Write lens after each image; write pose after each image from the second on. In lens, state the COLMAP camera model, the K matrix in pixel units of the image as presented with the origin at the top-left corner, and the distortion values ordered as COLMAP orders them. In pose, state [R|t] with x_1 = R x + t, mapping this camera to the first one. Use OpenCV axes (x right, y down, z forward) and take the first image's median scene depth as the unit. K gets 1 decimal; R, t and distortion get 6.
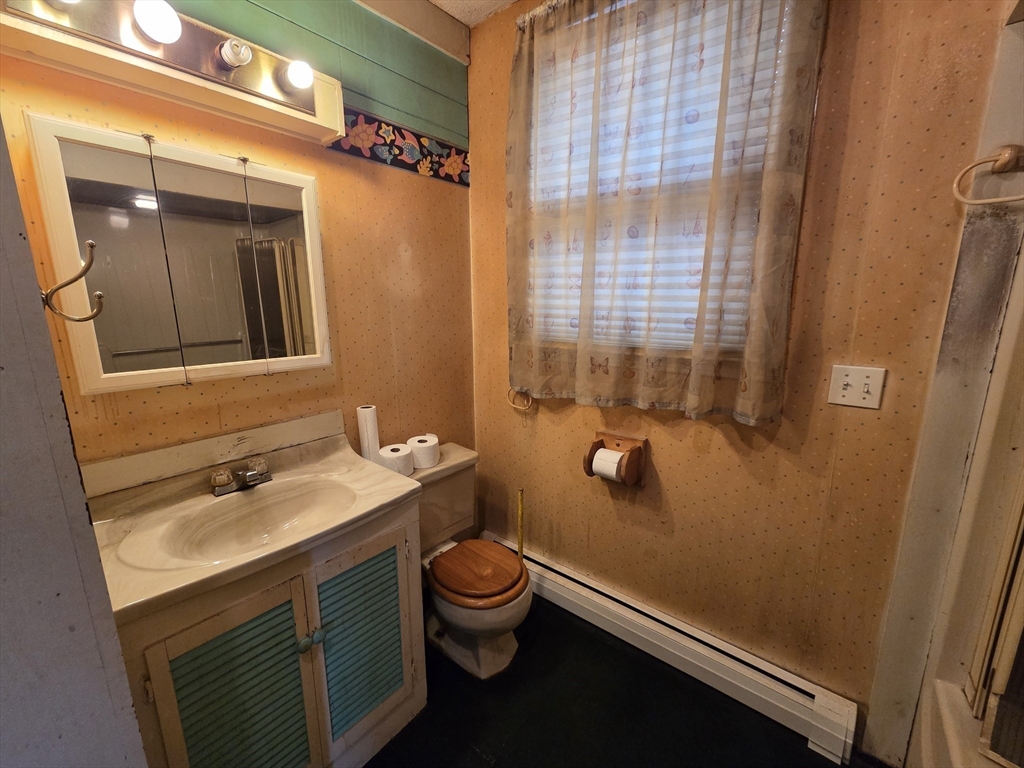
lens RADIAL K [[428.4, 0, 513.9], [0, 428.4, 390.0], [0, 0, 1]] dist [0.011861, -0.000075]
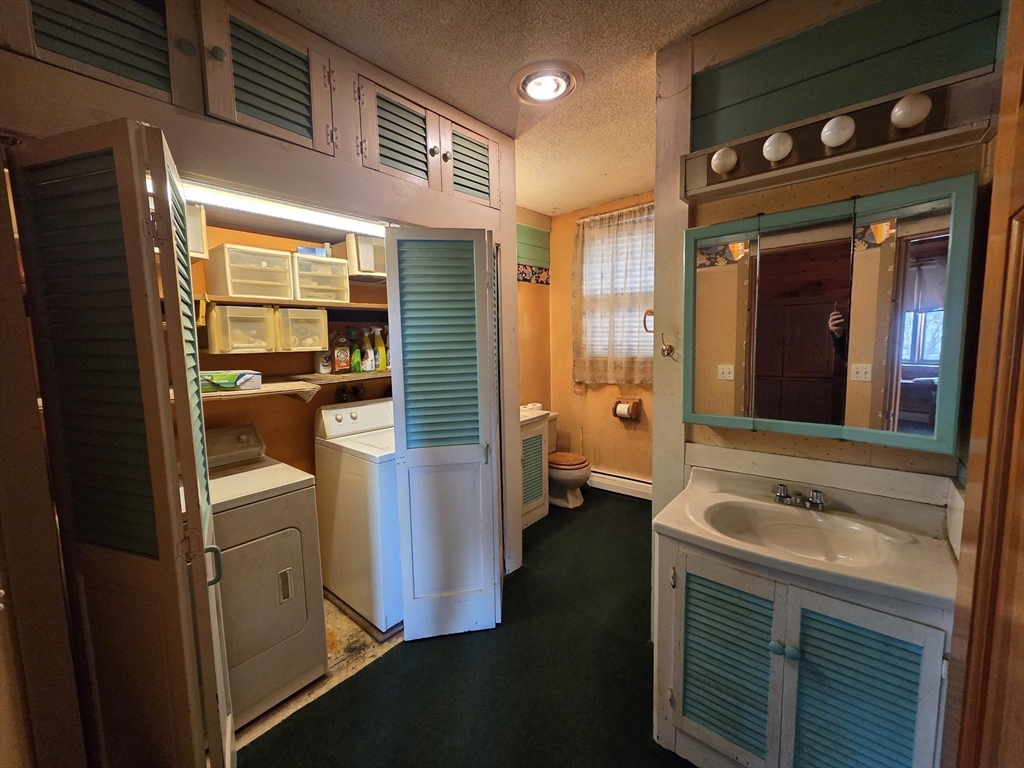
lens RADIAL K [[419.1, 0, 514.2], [0, 419.1, 387.3], [0, 0, 1]] dist [0.012077, -0.004127]
pose [[0.999736, -0.020880, -0.009638, -0.332674], [0.019980, 0.996135, -0.085531, 0.235581], [0.011386, 0.085315, 0.996289, -1.219039]]
